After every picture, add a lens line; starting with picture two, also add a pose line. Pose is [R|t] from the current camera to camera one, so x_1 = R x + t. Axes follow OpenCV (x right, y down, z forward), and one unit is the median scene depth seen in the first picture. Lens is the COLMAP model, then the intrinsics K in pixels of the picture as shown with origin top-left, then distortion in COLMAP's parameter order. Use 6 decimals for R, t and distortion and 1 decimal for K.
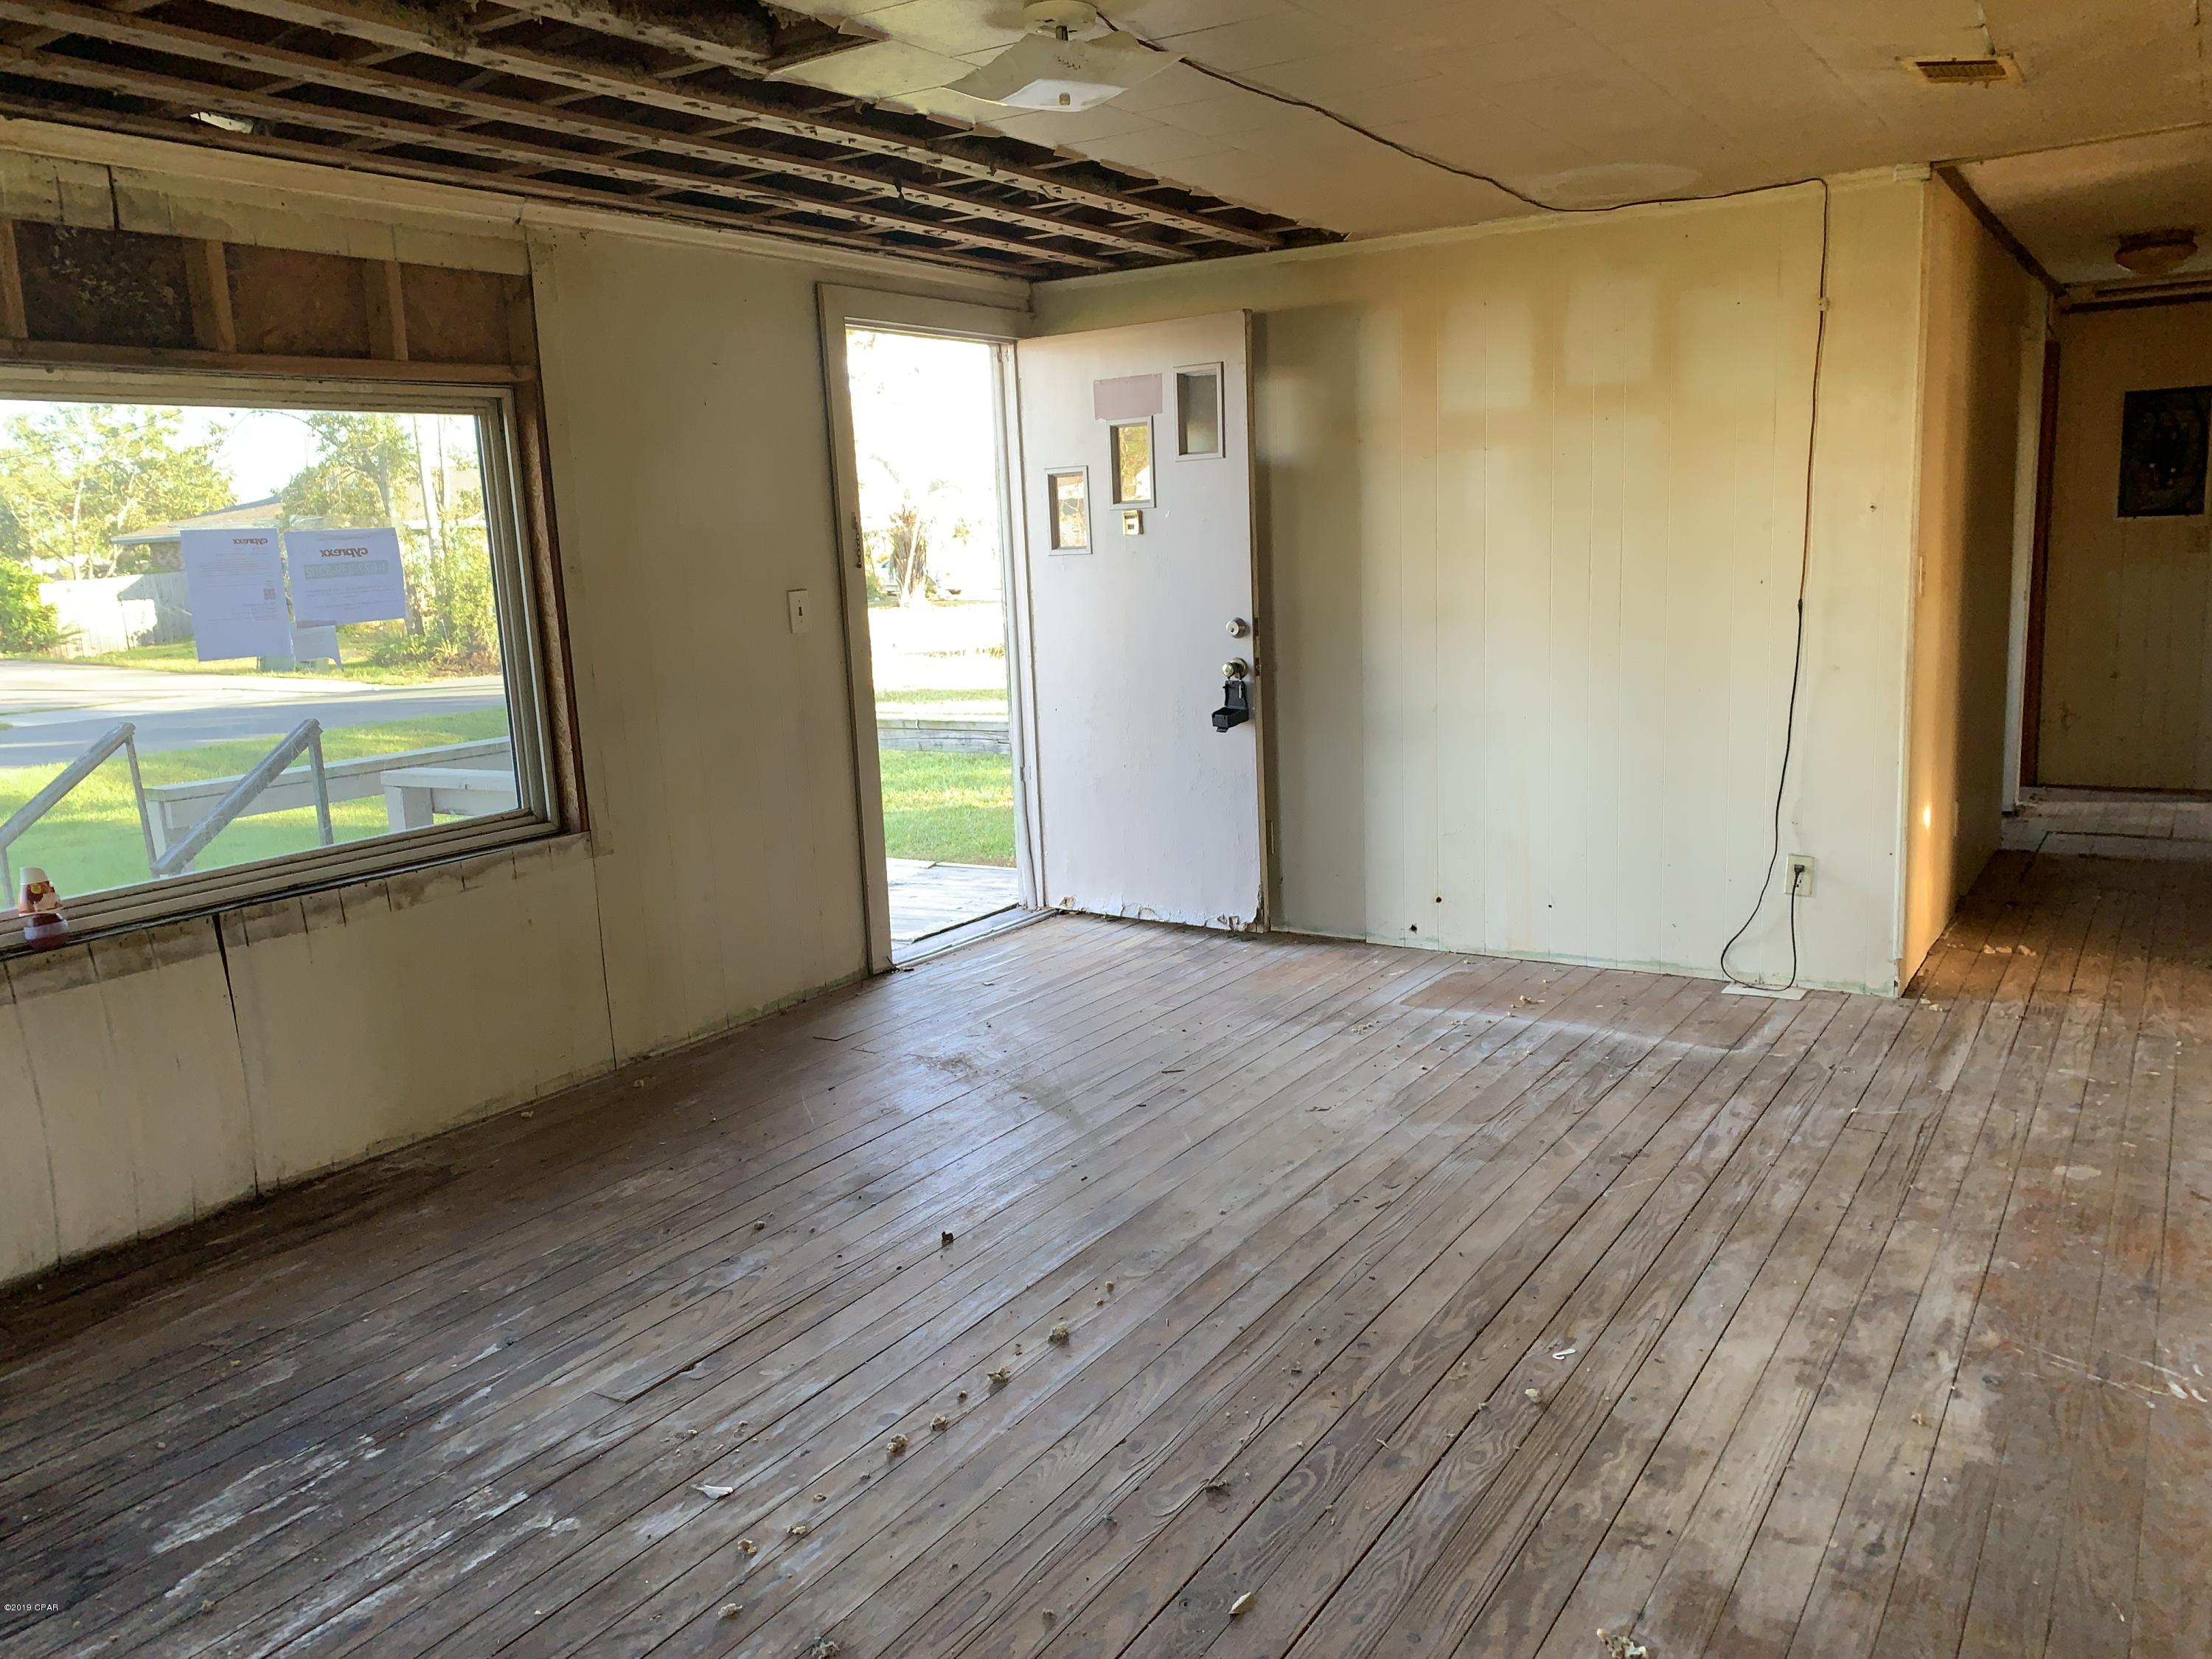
lens RADIAL K [[1703.8, 0, 1106.4], [0, 1703.8, 813.9], [0, 0, 1]] dist [0.037469, -0.041930]
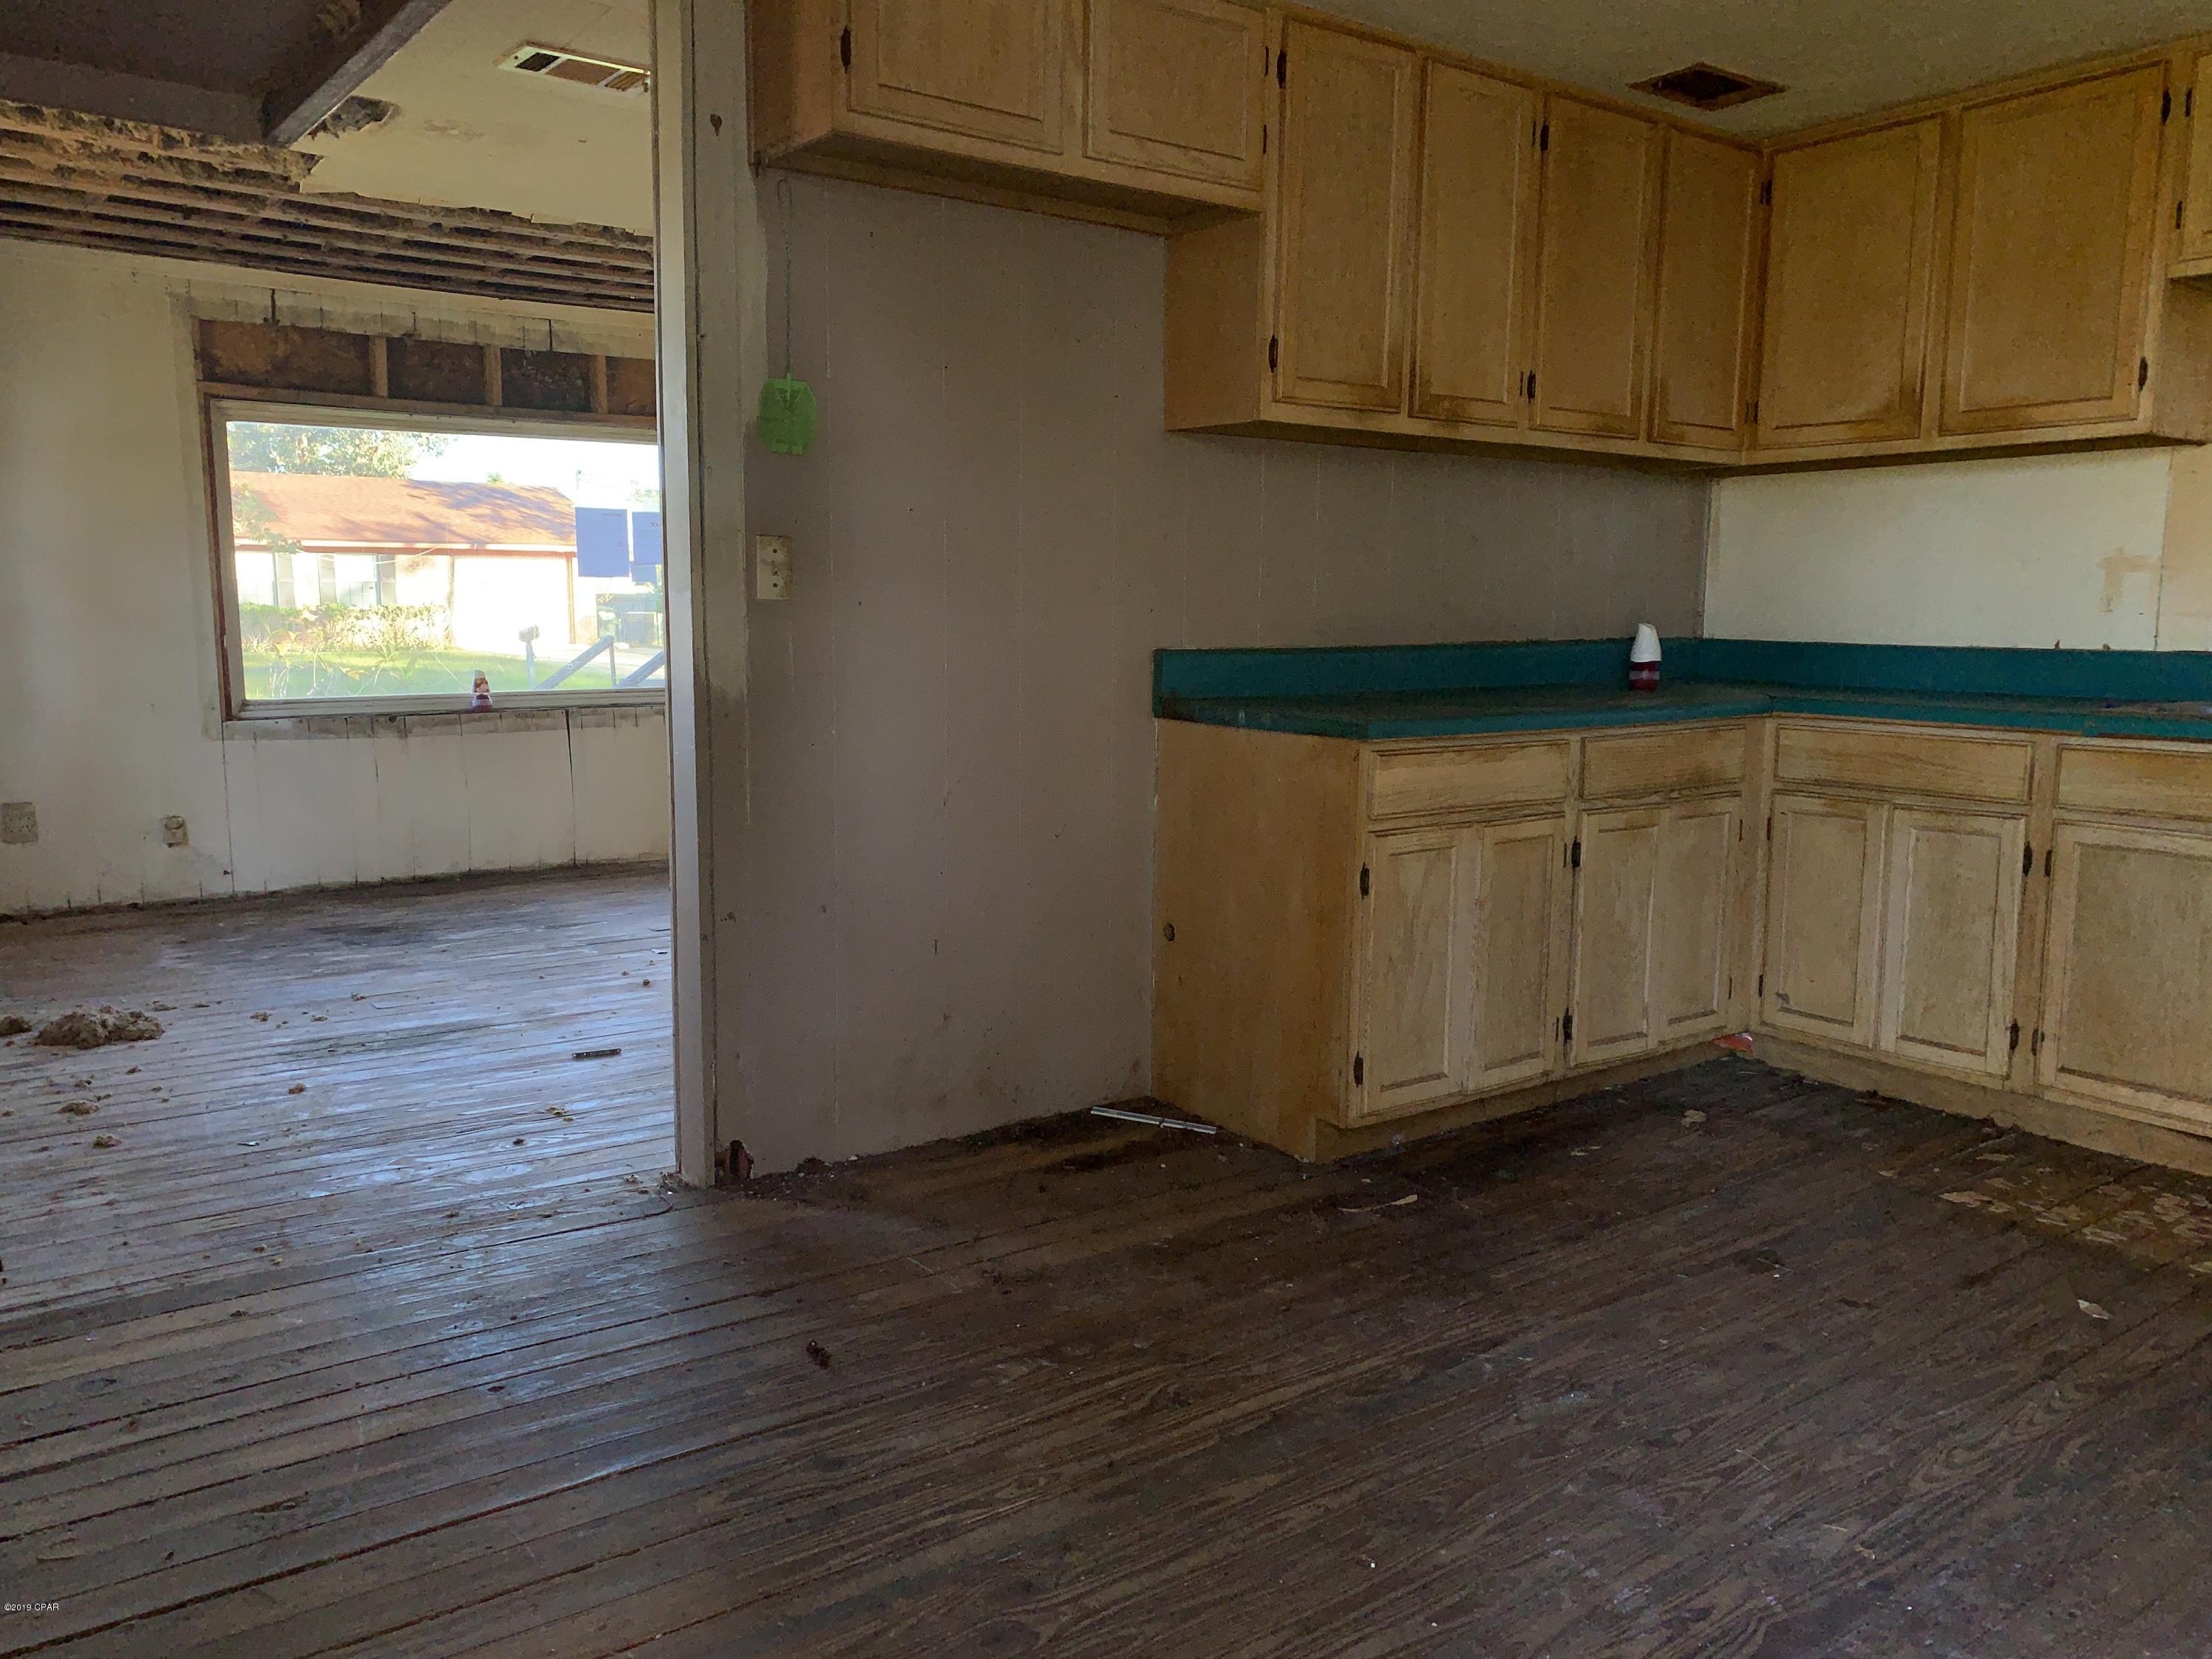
lens RADIAL K [[1703.8, 0, 1109.4], [0, 1703.8, 819.0], [0, 0, 1]] dist [0.037469, -0.041930]
pose [[0.932081, 0.100014, -0.348169, 0.754267], [-0.109637, 0.993940, -0.007992, 0.136969], [0.345259, 0.045622, 0.937398, -0.590966]]
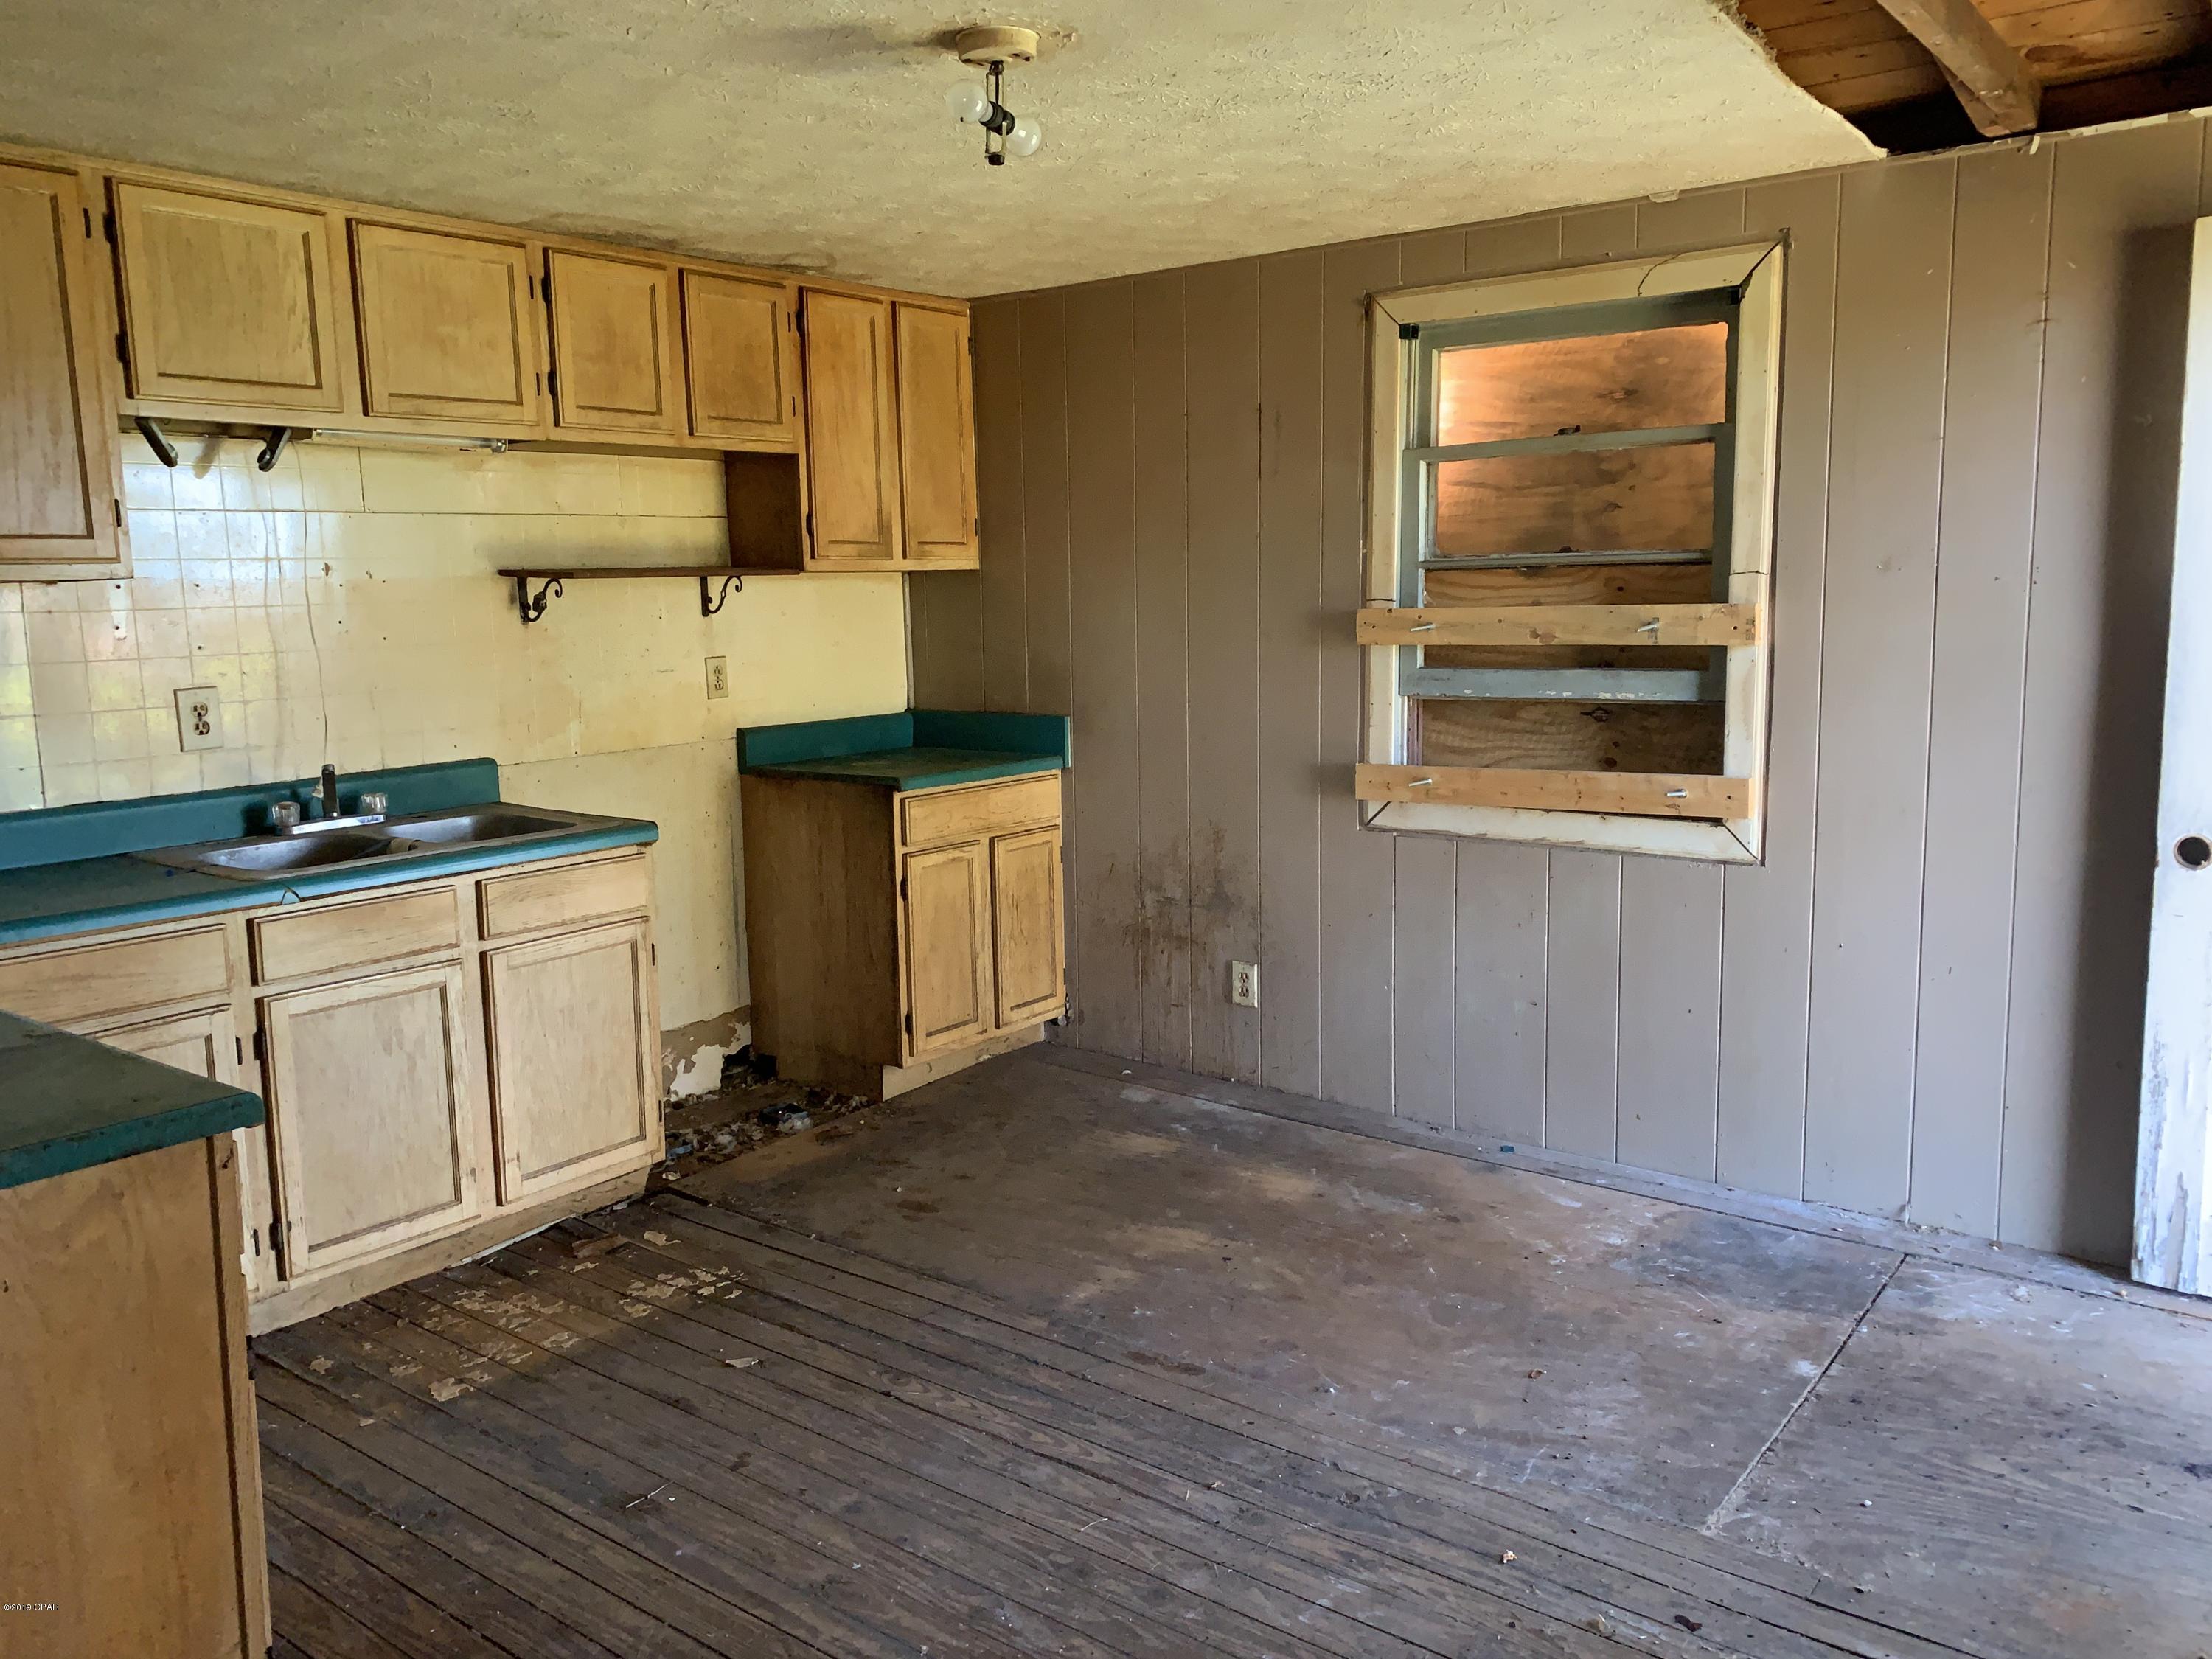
lens RADIAL K [[1703.8, 0, 1099.3], [0, 1703.8, 823.1], [0, 0, 1]] dist [0.037469, -0.041930]
pose [[0.082532, -0.096688, 0.991887, -1.031202], [0.169680, 0.982114, 0.081617, -0.268714], [-0.982037, 0.161568, 0.097462, 0.879773]]
